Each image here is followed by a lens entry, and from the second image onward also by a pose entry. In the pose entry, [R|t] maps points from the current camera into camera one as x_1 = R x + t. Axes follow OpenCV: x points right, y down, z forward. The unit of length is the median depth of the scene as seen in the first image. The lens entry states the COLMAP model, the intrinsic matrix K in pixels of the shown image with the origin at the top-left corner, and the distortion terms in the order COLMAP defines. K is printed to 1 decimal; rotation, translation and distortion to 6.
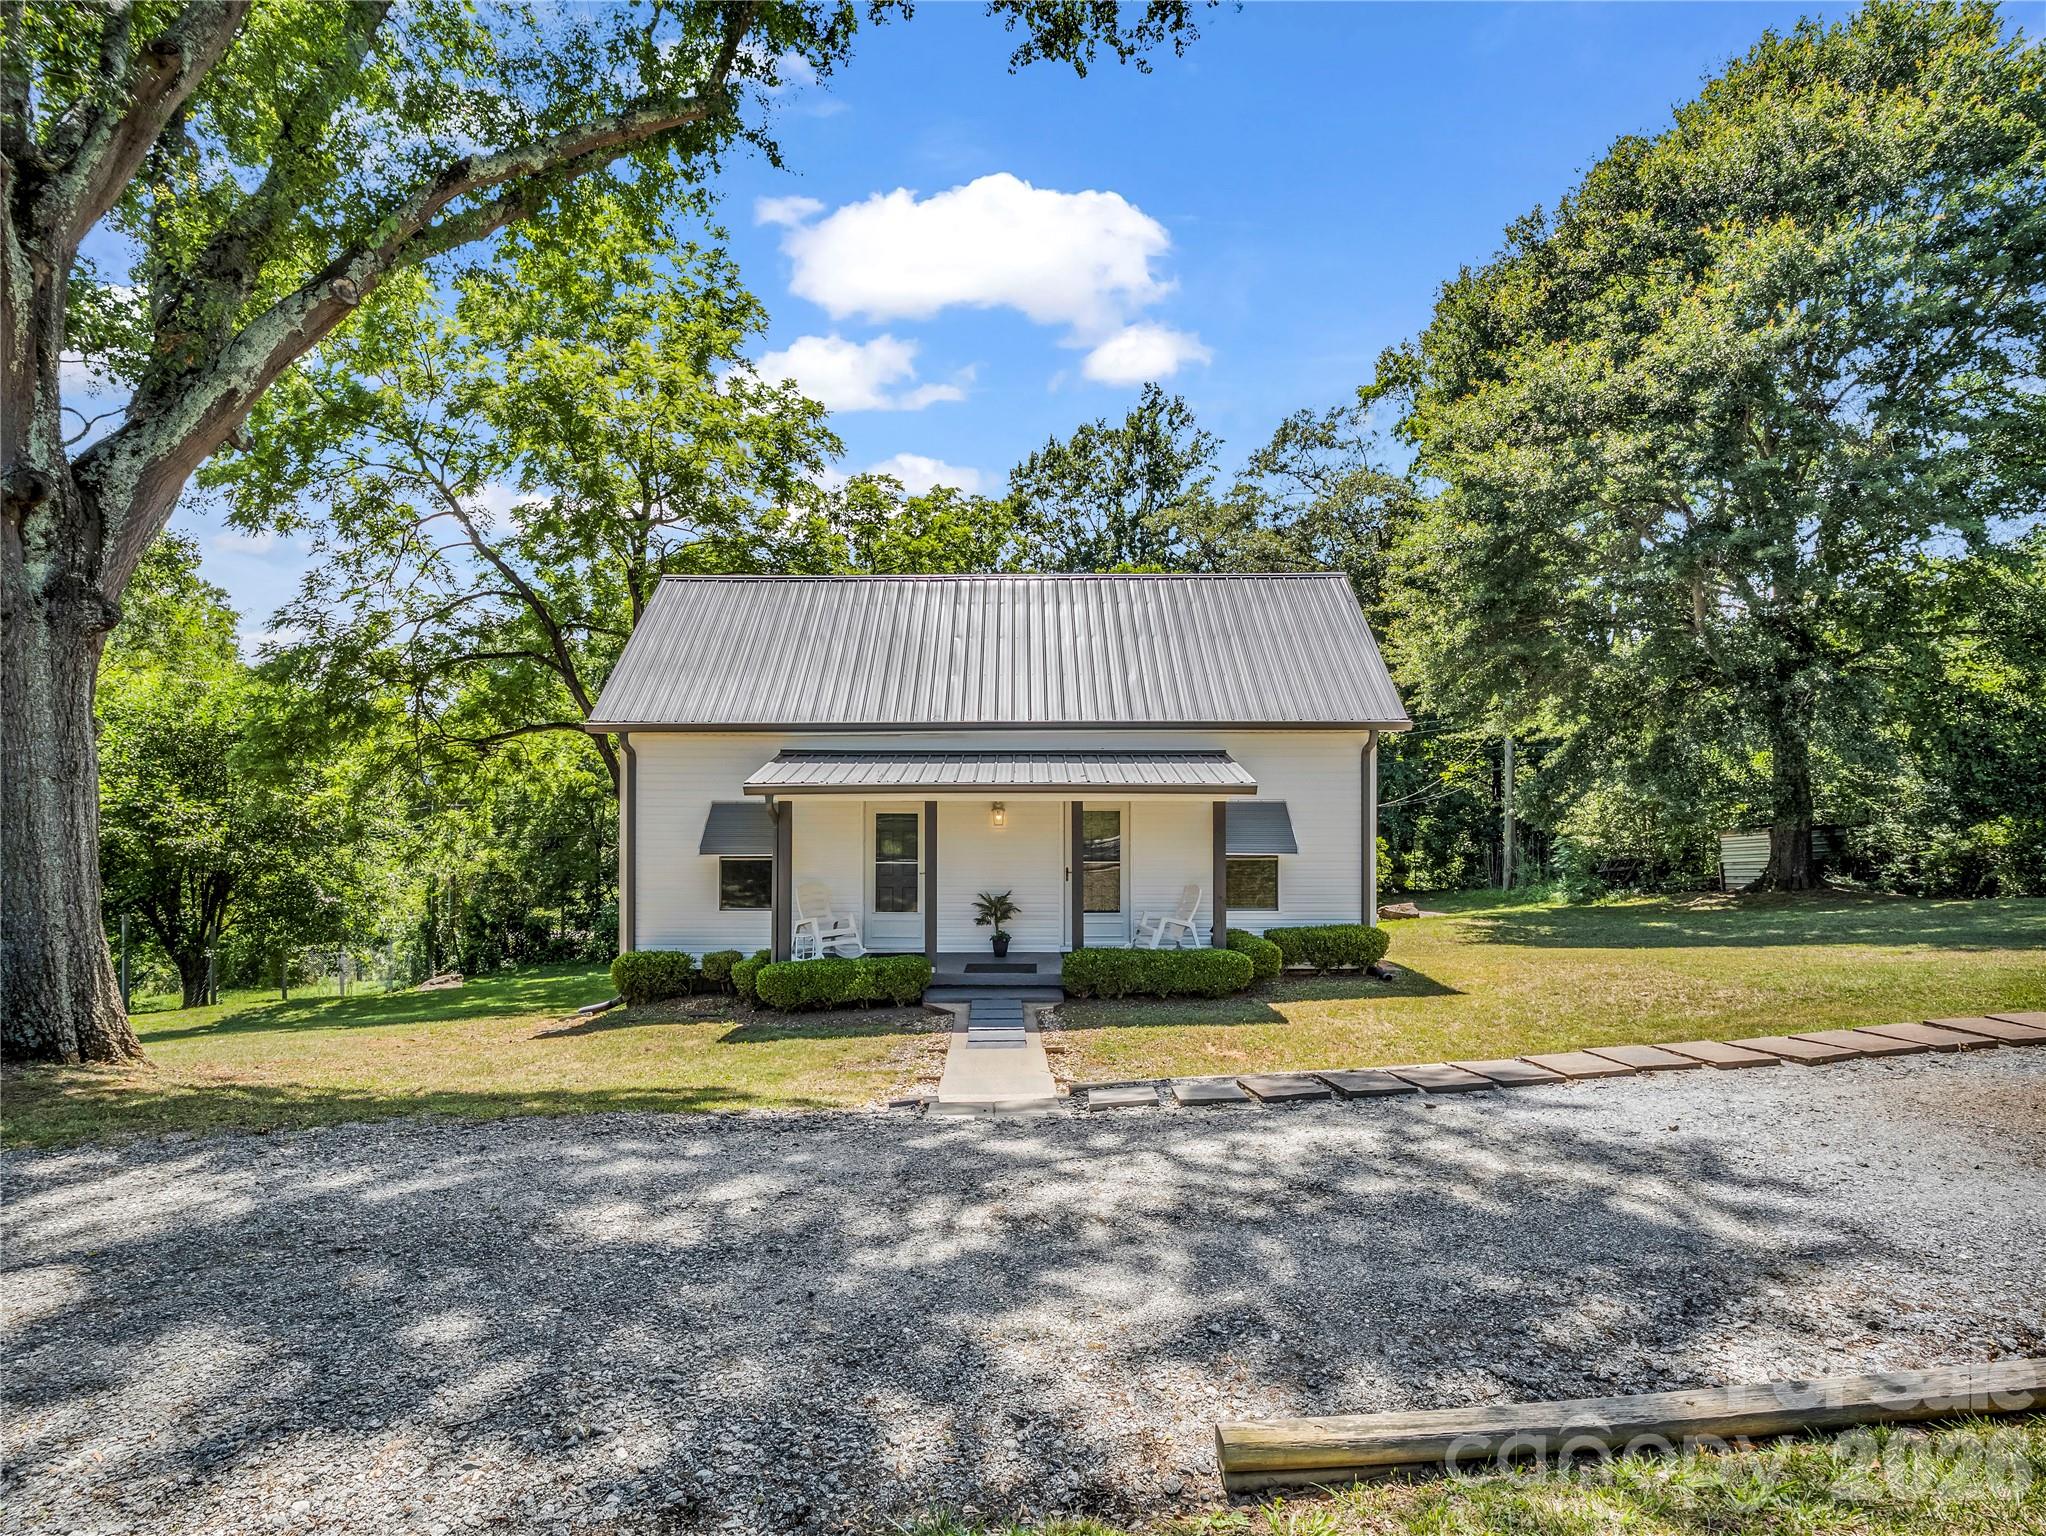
lens RADIAL K [[1035.3, 0, 1023.0], [0, 1035.3, 768.0], [0, 0, 1]] dist [0.002173, 0.000195]
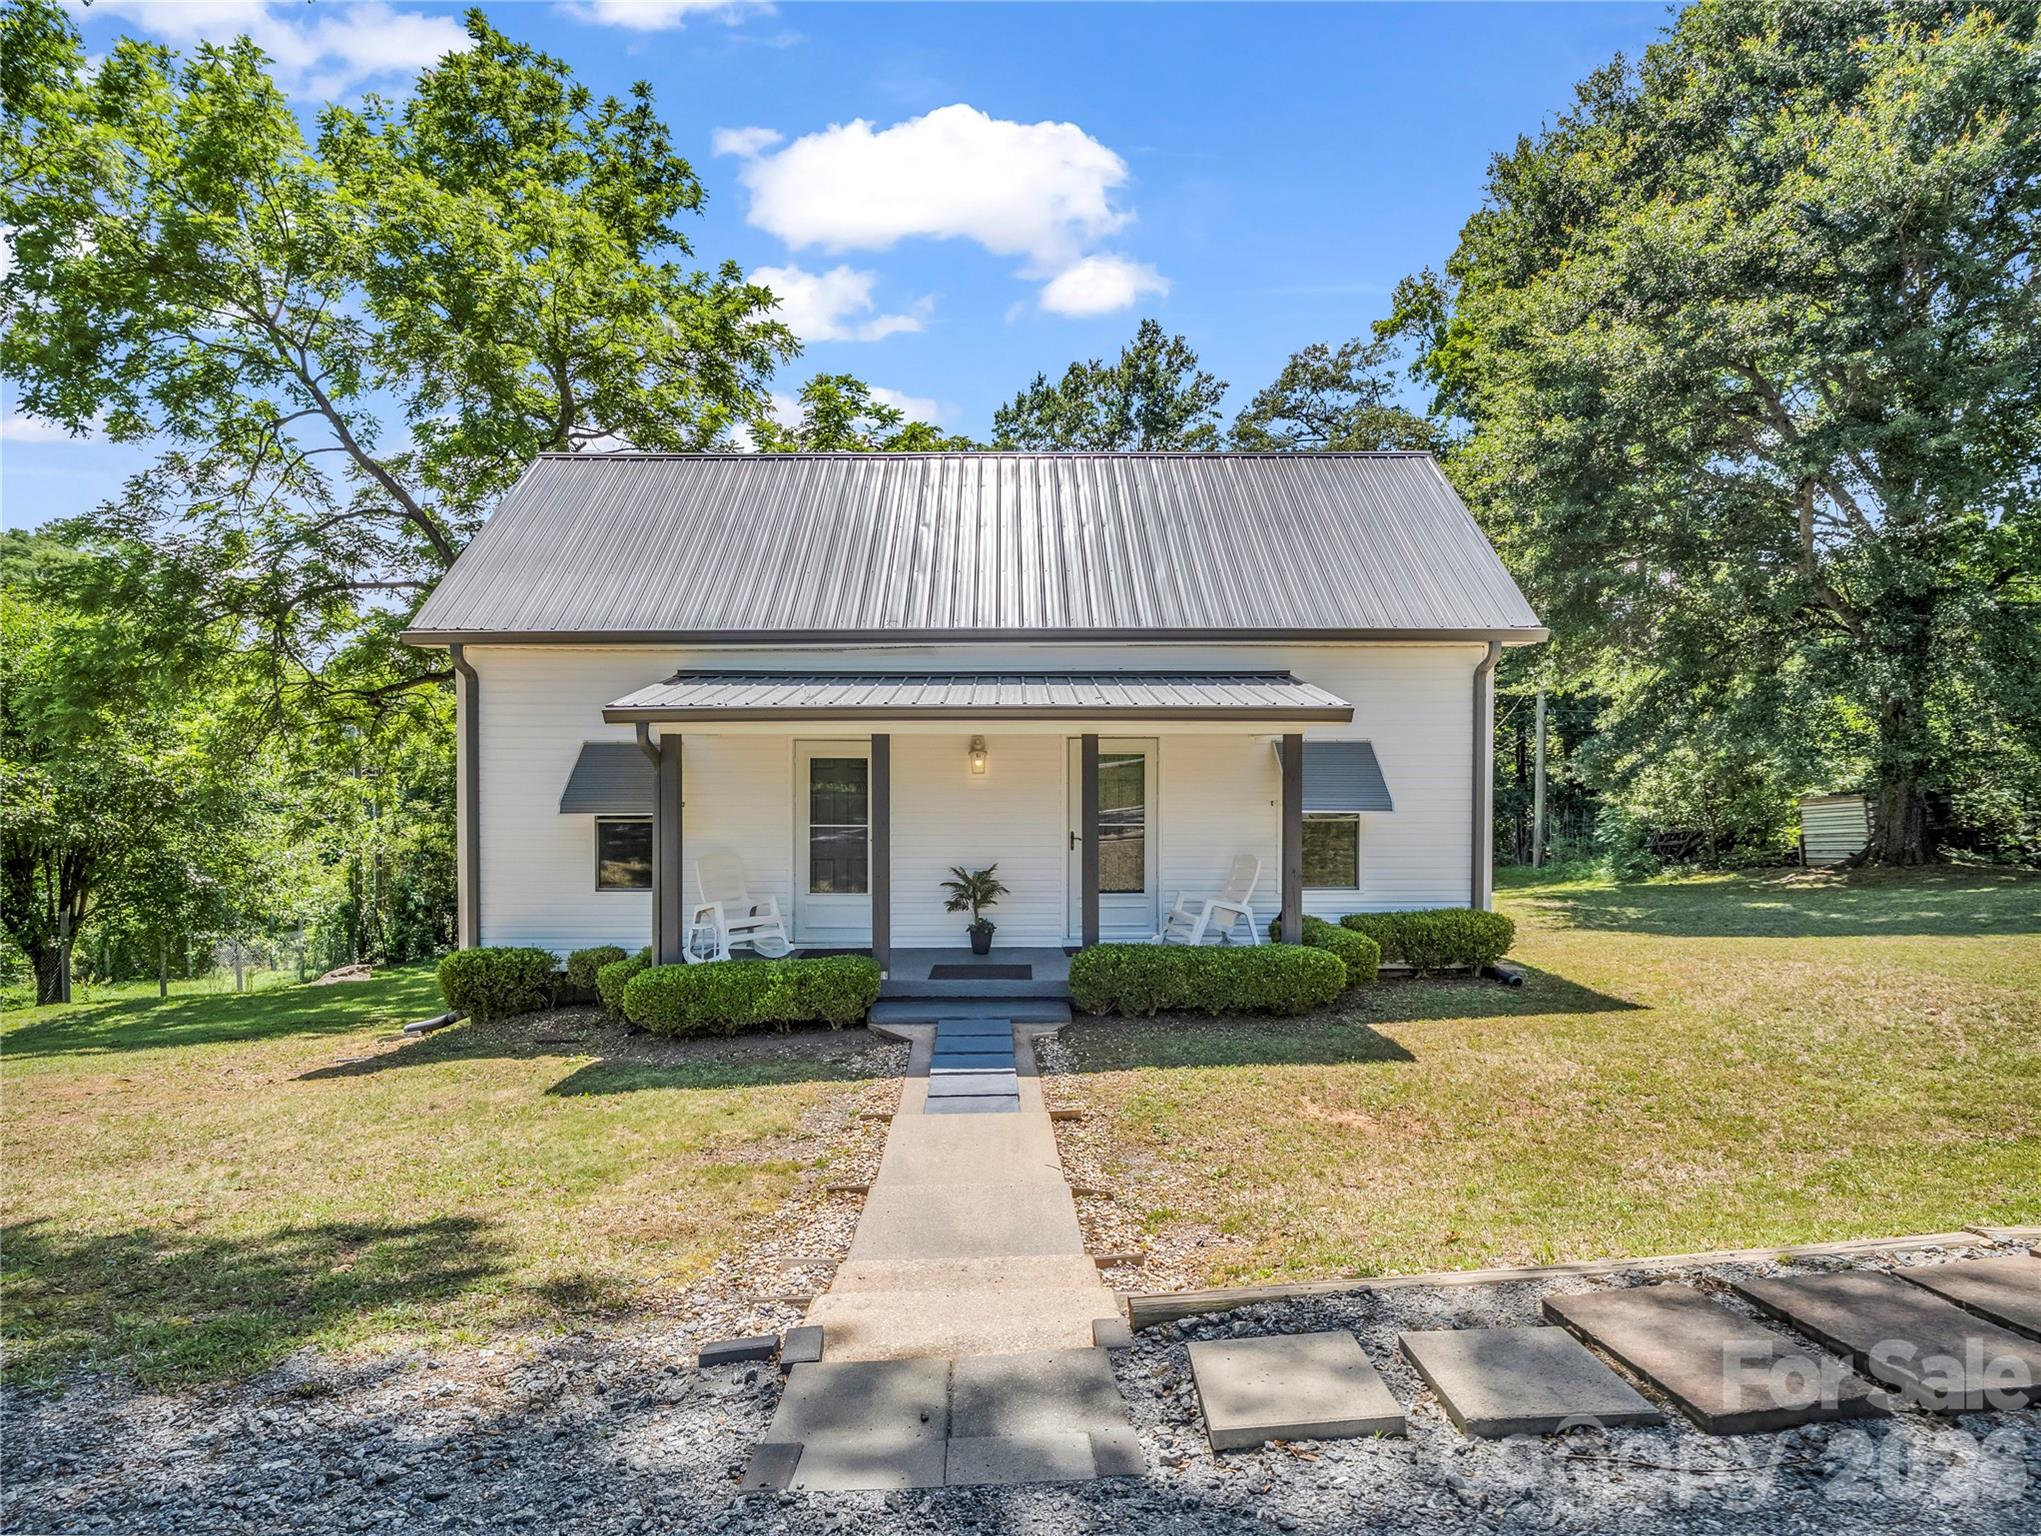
lens RADIAL K [[951.8, 0, 1020.5], [0, 951.8, 768.0], [0, 0, 1]] dist [-0.002507, -0.000509]
pose [[0.999915, -0.000759, 0.012981, -0.002101], [0.000653, 0.999966, 0.008164, 0.036153], [-0.012987, -0.008155, 0.999882, 0.260777]]
